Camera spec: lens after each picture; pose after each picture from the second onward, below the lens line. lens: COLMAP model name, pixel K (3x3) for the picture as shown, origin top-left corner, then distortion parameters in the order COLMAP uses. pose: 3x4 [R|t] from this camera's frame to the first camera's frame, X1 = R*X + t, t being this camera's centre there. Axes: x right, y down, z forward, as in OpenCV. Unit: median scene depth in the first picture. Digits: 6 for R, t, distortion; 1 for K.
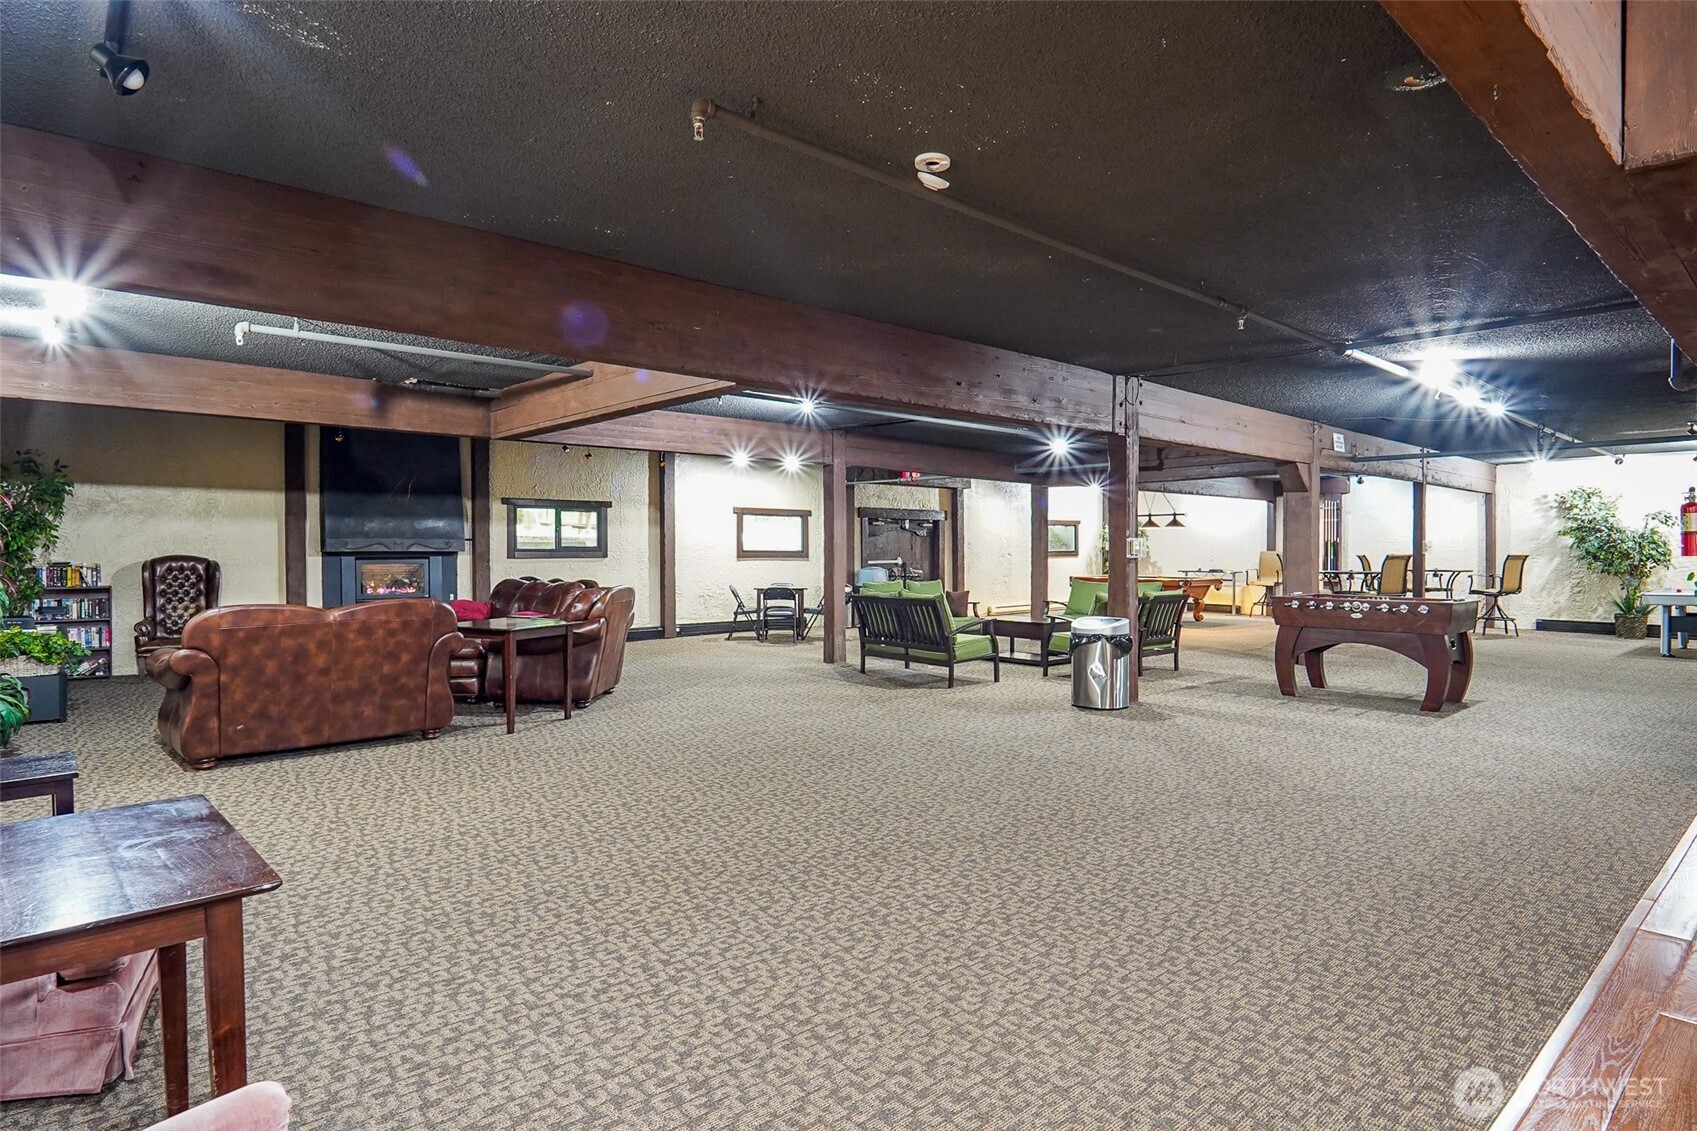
lens RADIAL K [[917.6, 0, 856.1], [0, 917.6, 563.3], [0, 0, 1]] dist [-0.035181, 0.010390]
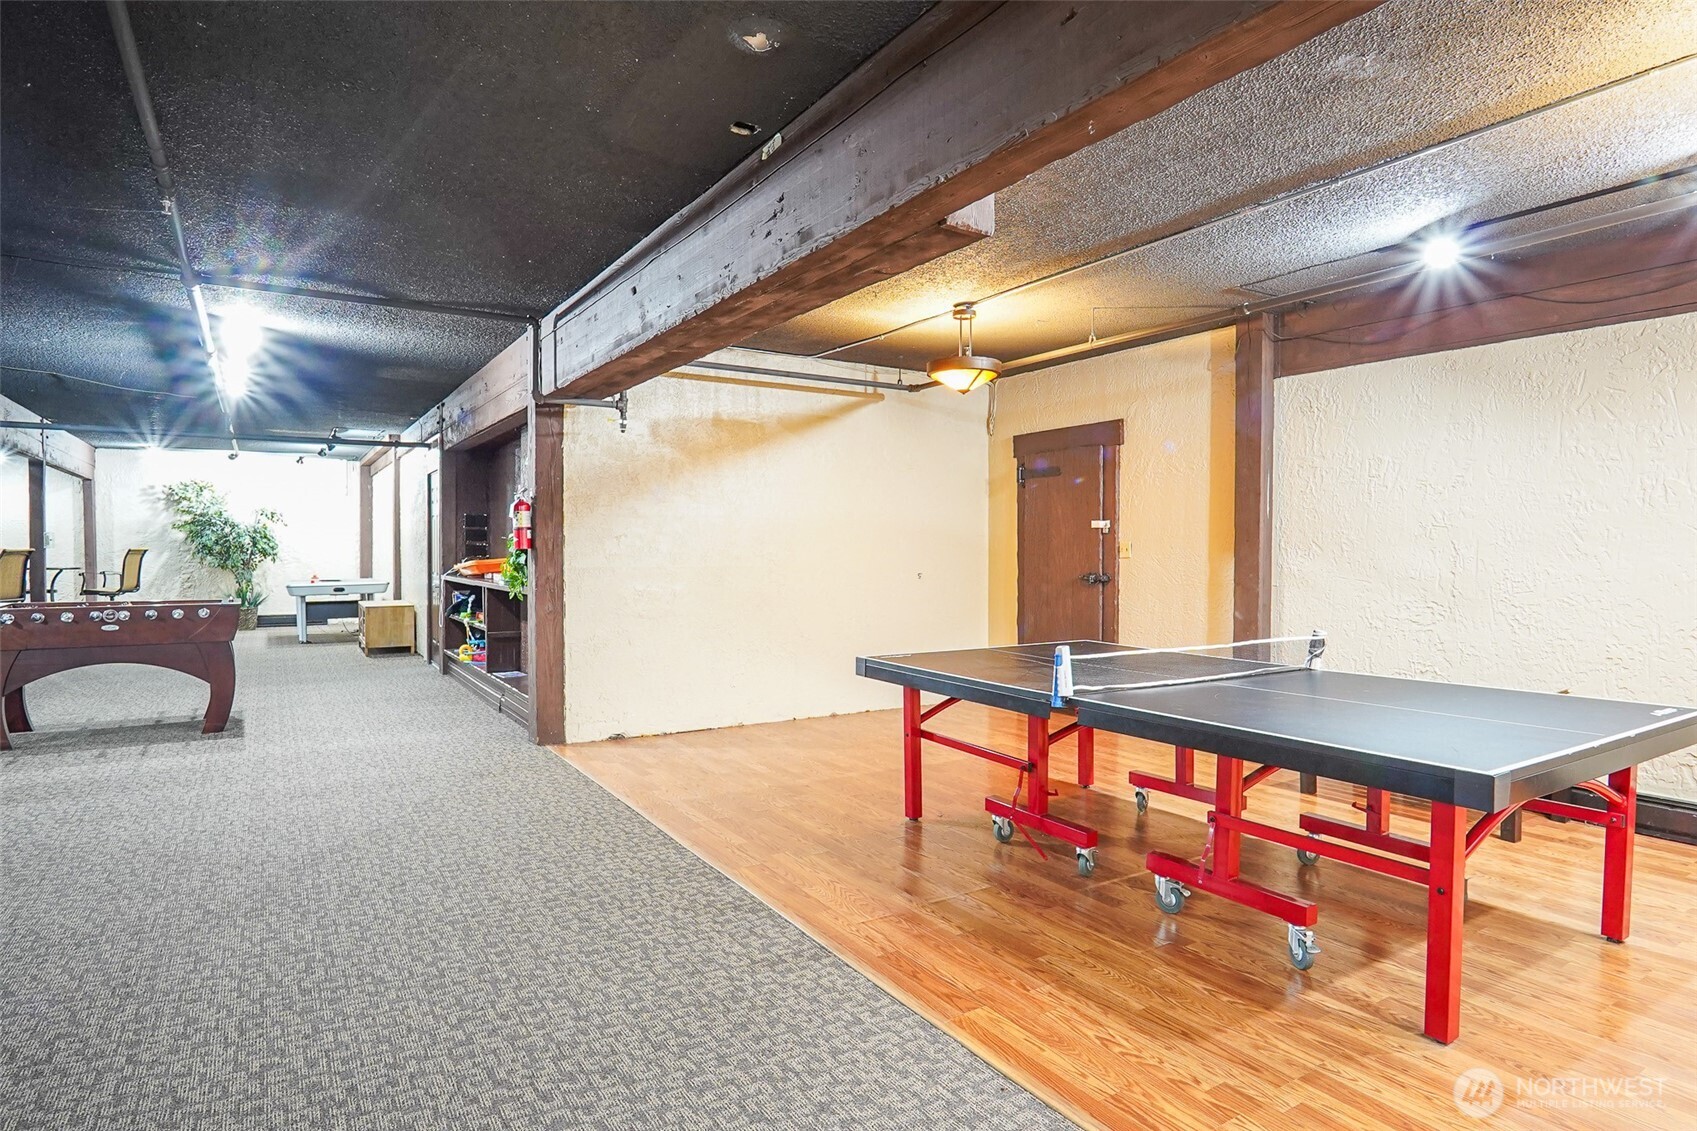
lens RADIAL K [[928.6, 0, 854.1], [0, 928.6, 563.8], [0, 0, 1]] dist [-0.037729, 0.010639]
pose [[0.164381, -0.016328, 0.986262, -0.062131], [0.010422, 0.999836, 0.014816, -0.000684], [-0.986342, 0.007843, 0.164525, 0.148044]]
